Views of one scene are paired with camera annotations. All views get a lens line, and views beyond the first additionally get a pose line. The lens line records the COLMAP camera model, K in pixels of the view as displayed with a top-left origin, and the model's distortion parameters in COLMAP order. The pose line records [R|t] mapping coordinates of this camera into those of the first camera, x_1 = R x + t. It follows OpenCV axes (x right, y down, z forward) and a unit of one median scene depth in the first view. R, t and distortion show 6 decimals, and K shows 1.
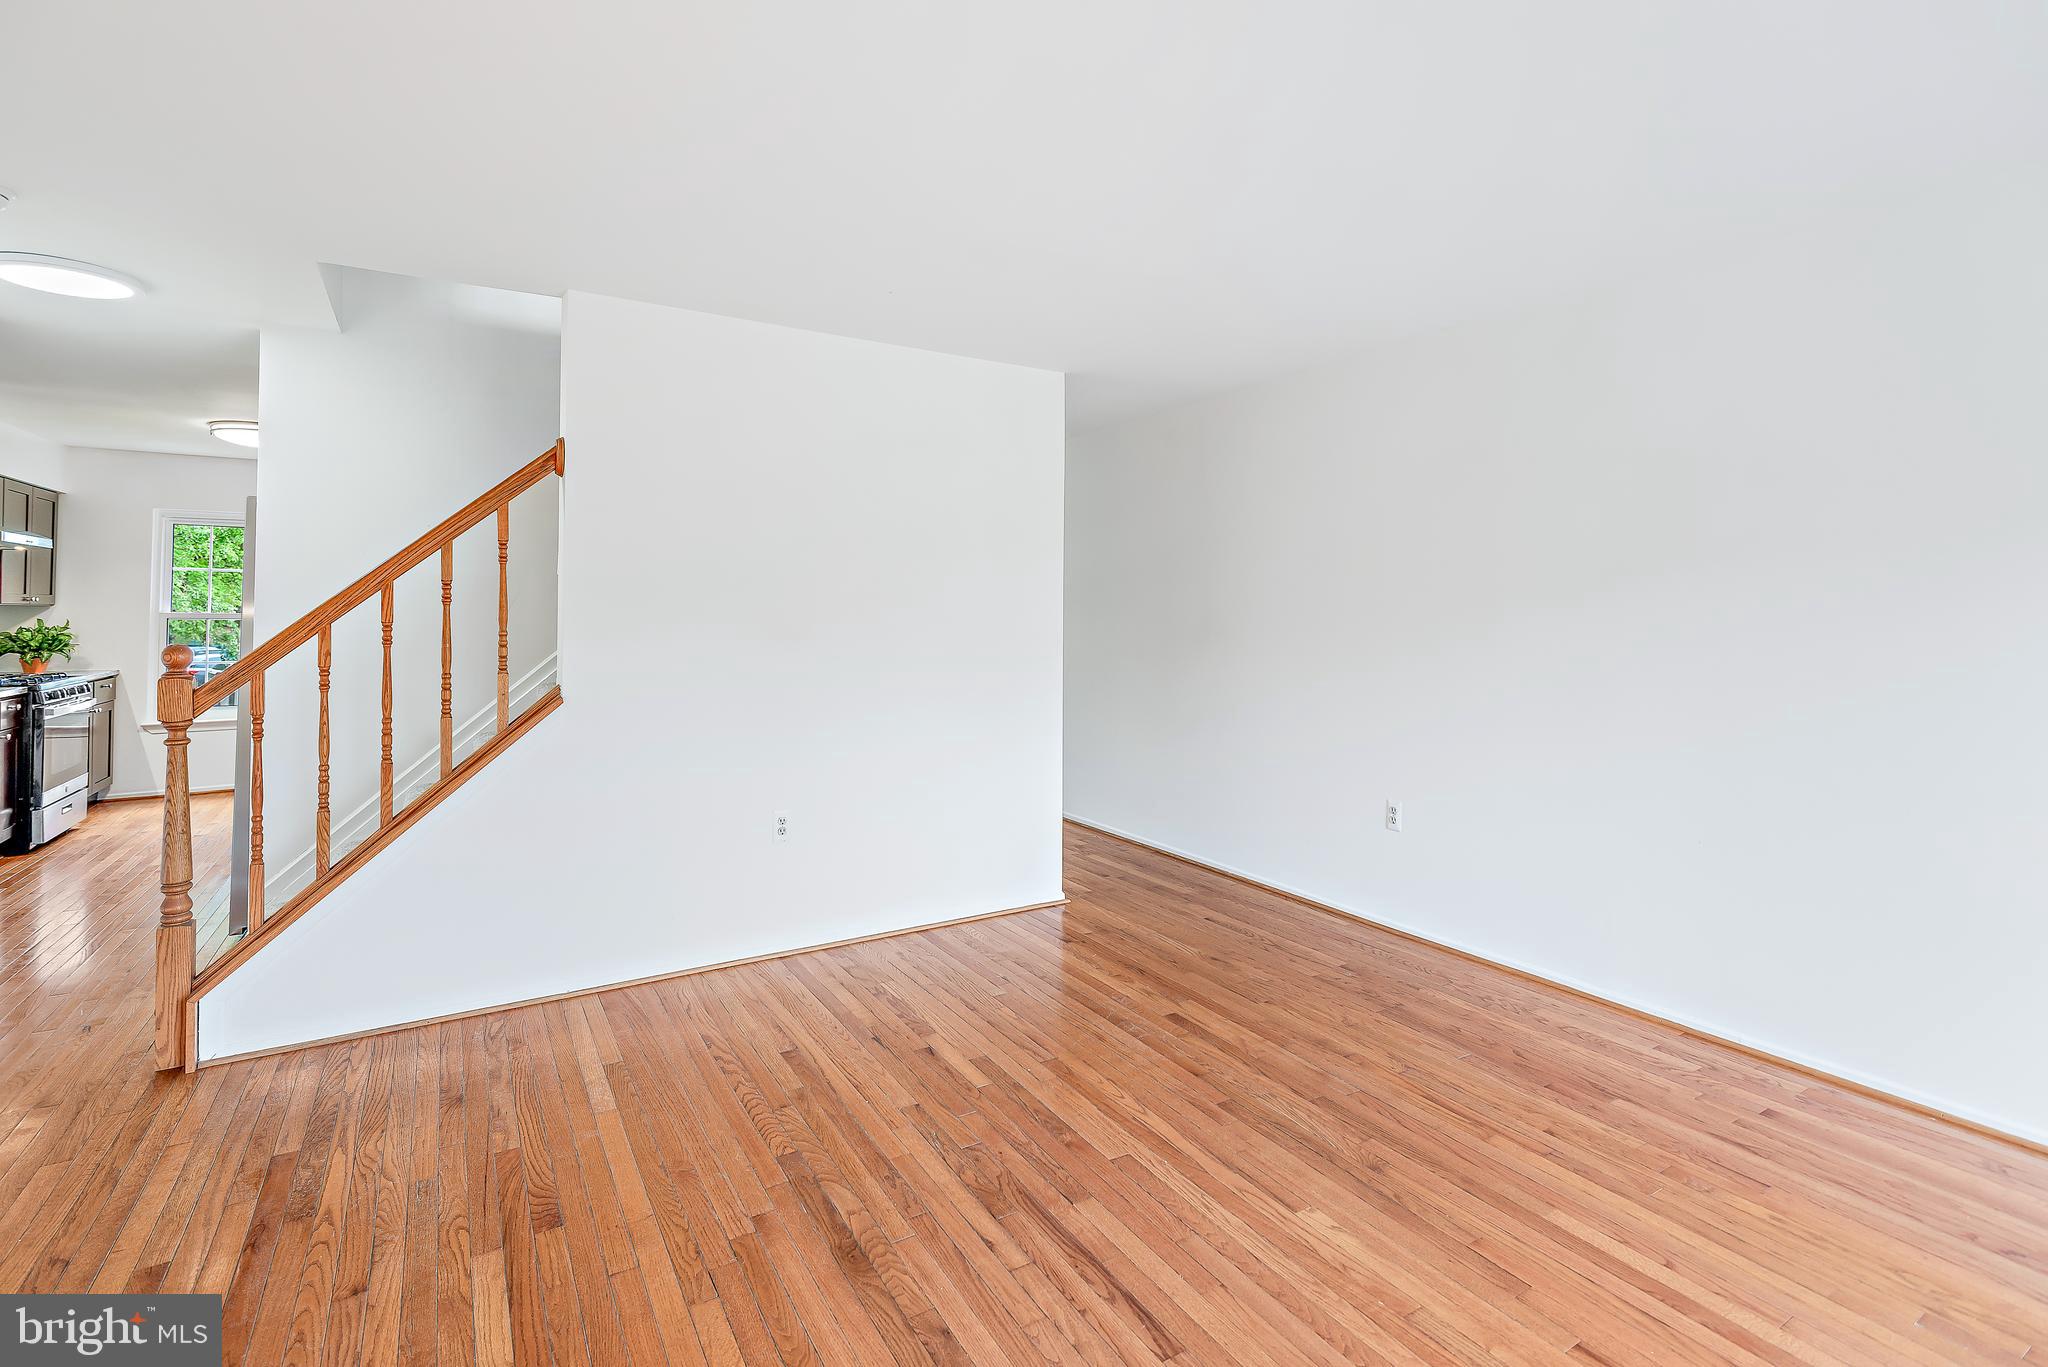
lens RADIAL K [[937.2, 0, 1018.3], [0, 937.2, 600.6], [0, 0, 1]] dist [0.031855, -0.016810]
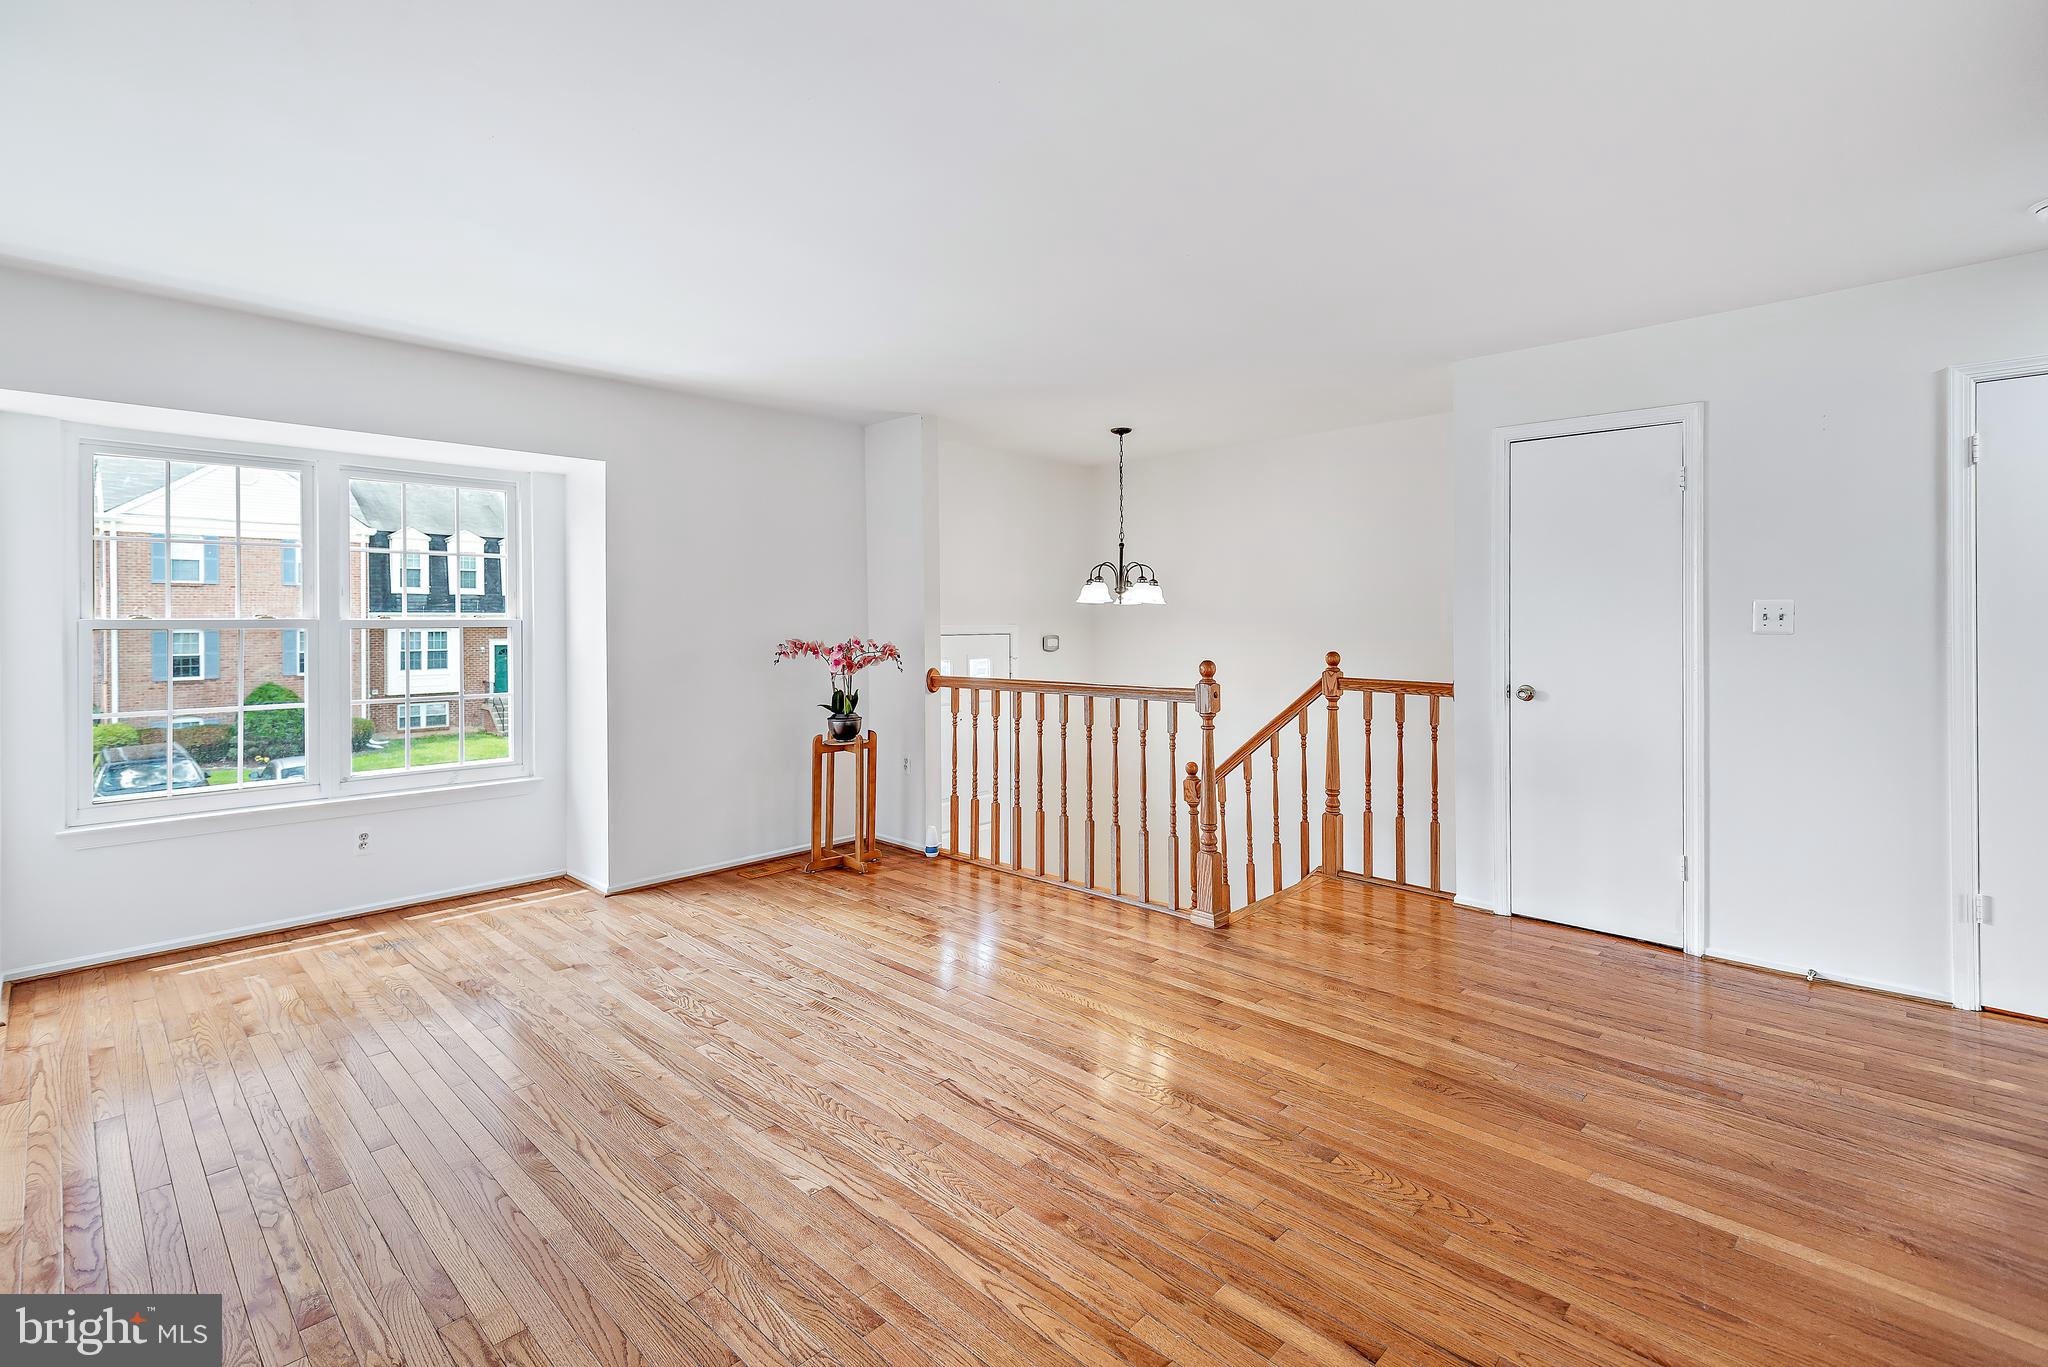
lens RADIAL K [[937.2, 0, 1018.3], [0, 937.2, 600.6], [0, 0, 1]] dist [0.031855, -0.016810]
pose [[-0.967888, -0.005158, -0.251329, 0.328800], [0.005091, 0.999182, -0.040112, 0.045990], [0.251330, -0.040104, -0.967070, 1.927481]]
